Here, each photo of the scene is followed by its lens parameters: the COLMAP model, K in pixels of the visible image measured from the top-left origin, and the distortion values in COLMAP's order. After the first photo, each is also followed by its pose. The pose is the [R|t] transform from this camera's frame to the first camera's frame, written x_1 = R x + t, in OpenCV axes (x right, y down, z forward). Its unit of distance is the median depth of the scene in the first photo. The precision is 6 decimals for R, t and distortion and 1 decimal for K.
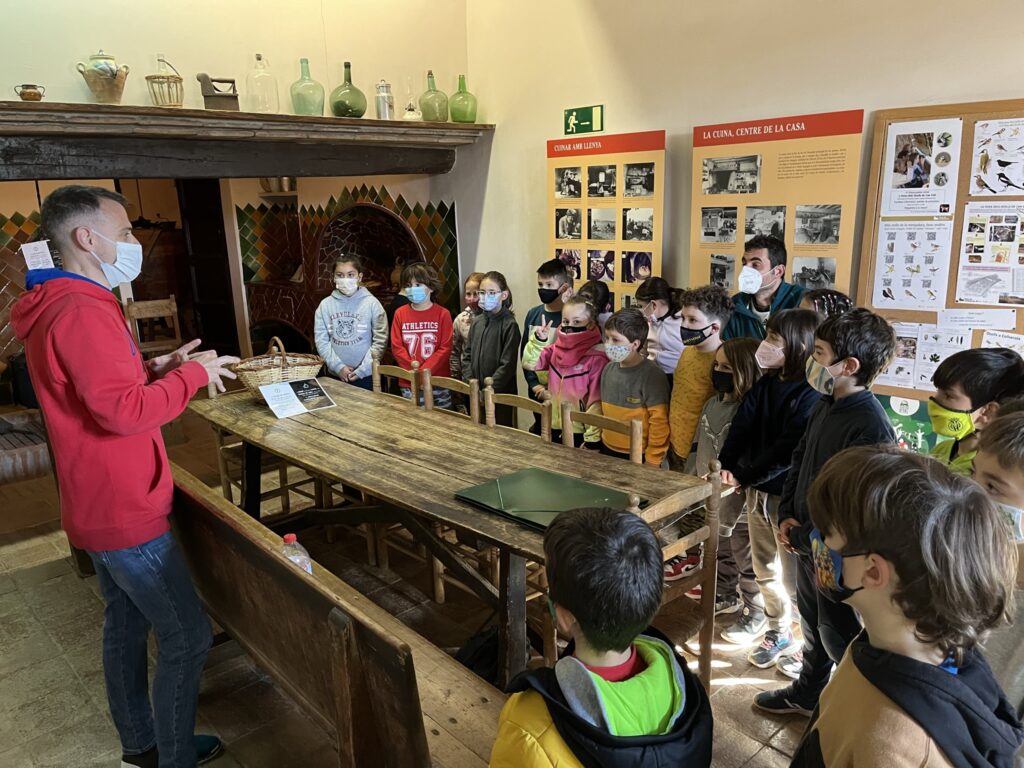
lens RADIAL K [[752.3, 0, 512.0], [0, 752.3, 384.0], [0, 0, 1]] dist [0.072319, -0.094768]
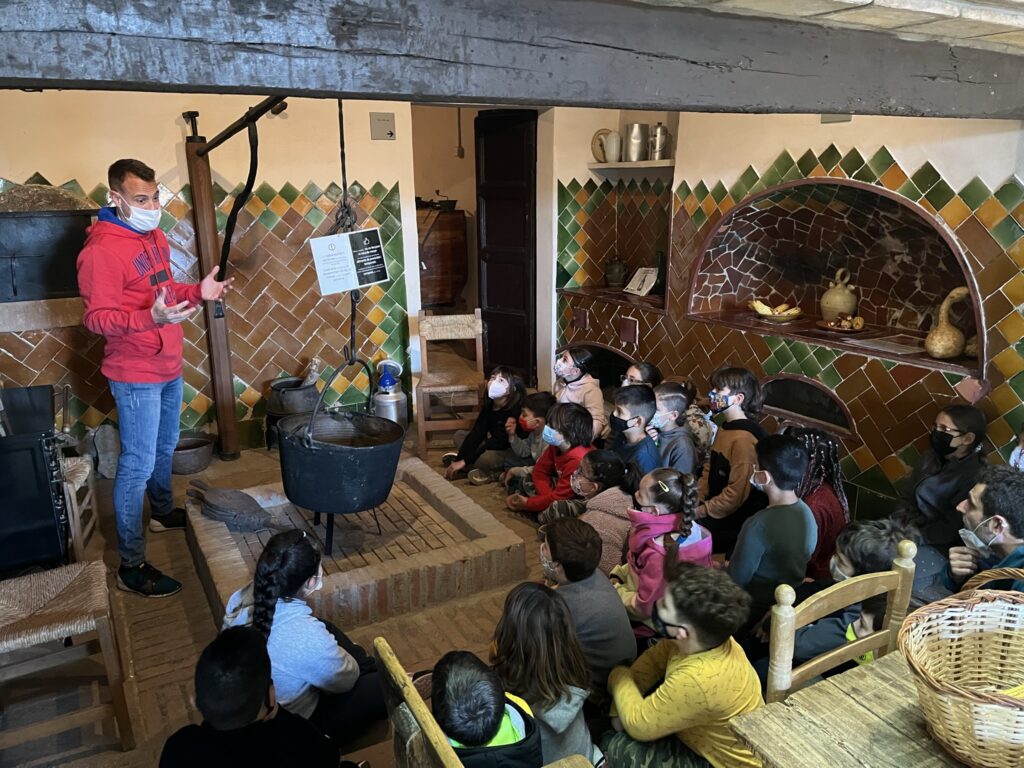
lens RADIAL K [[752.3, 0, 512.0], [0, 752.3, 384.0], [0, 0, 1]] dist [0.072319, -0.094768]
pose [[0.967607, 0.086496, -0.237181, -0.264665], [-0.080625, 0.996152, 0.034363, -0.079907], [0.239241, -0.014127, 0.970857, 0.360852]]
